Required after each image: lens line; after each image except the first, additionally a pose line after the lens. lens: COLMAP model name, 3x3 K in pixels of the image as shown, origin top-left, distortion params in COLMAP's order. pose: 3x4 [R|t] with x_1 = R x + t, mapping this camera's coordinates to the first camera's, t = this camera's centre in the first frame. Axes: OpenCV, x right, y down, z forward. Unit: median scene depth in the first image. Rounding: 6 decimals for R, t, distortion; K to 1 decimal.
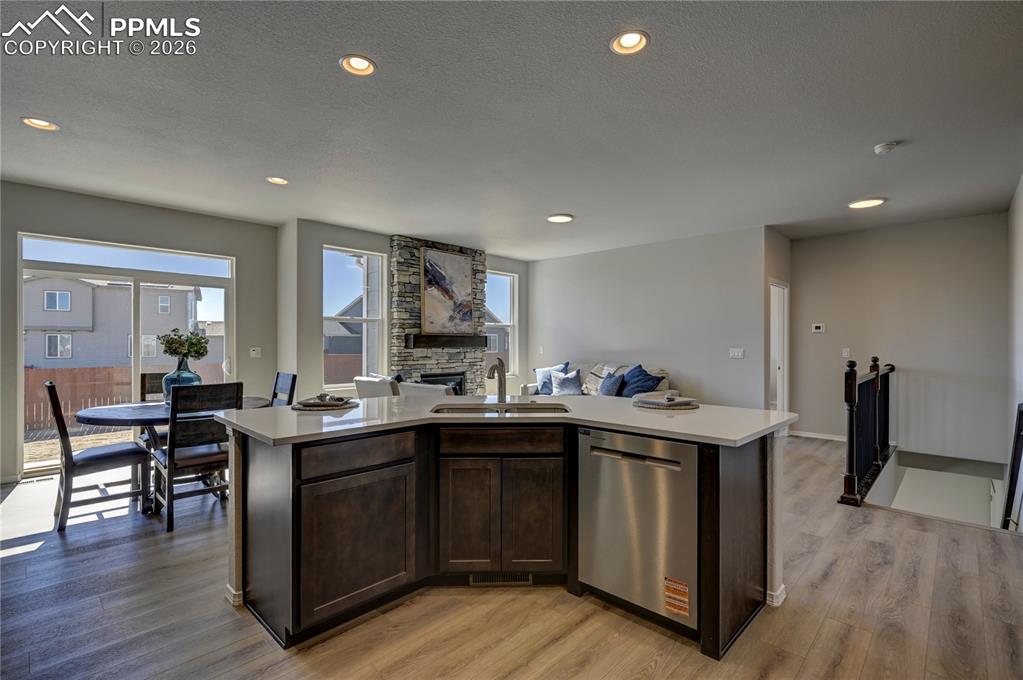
lens RADIAL K [[473.9, 0, 513.1], [0, 473.9, 343.2], [0, 0, 1]] dist [-0.001320, 0.000559]
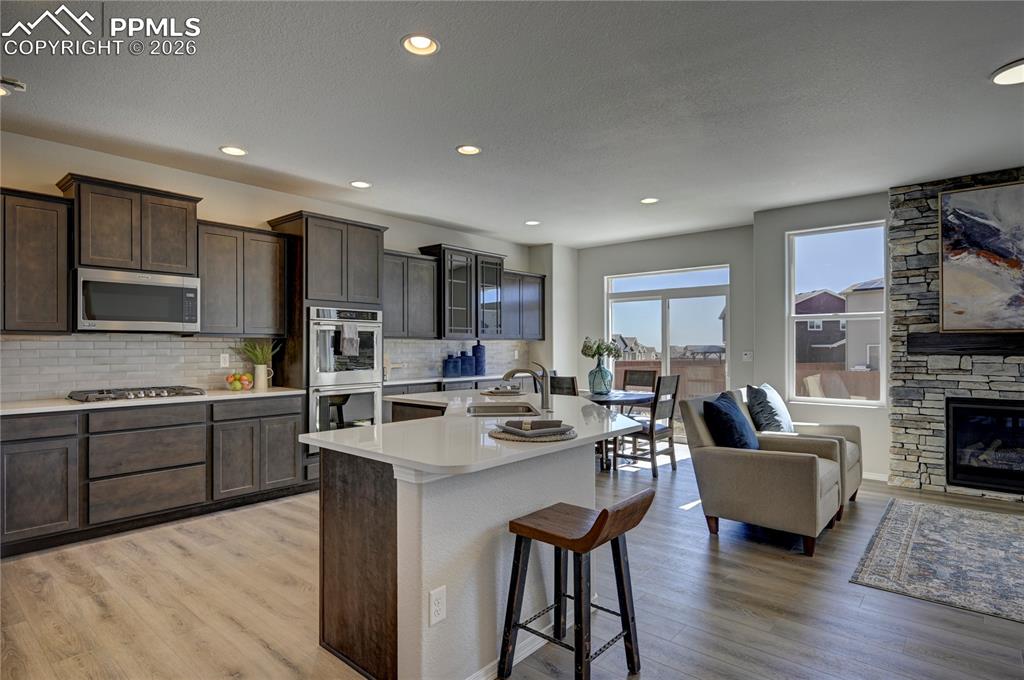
lens RADIAL K [[556.7, 0, 500.1], [0, 556.7, 344.6], [0, 0, 1]] dist [-0.022349, 0.002877]
pose [[0.023291, -0.005468, -0.999714, 0.517218], [0.001215, 0.999984, -0.005441, 0.000326], [0.999728, -0.001088, 0.023298, 0.406680]]
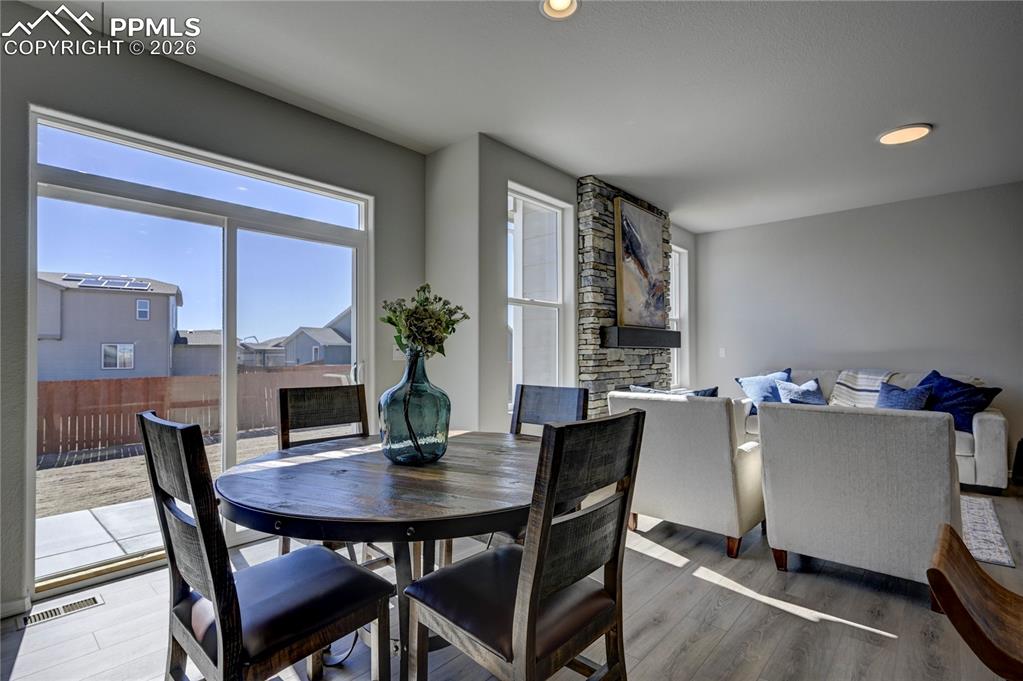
lens RADIAL K [[492.6, 0, 513.0], [0, 492.6, 346.8], [0, 0, 1]] dist [-0.000840, -0.000769]
pose [[0.999567, -0.004095, 0.029154, -0.364050], [0.004501, 0.999894, -0.013880, 0.018425], [-0.029094, 0.014006, 0.999479, 0.310207]]
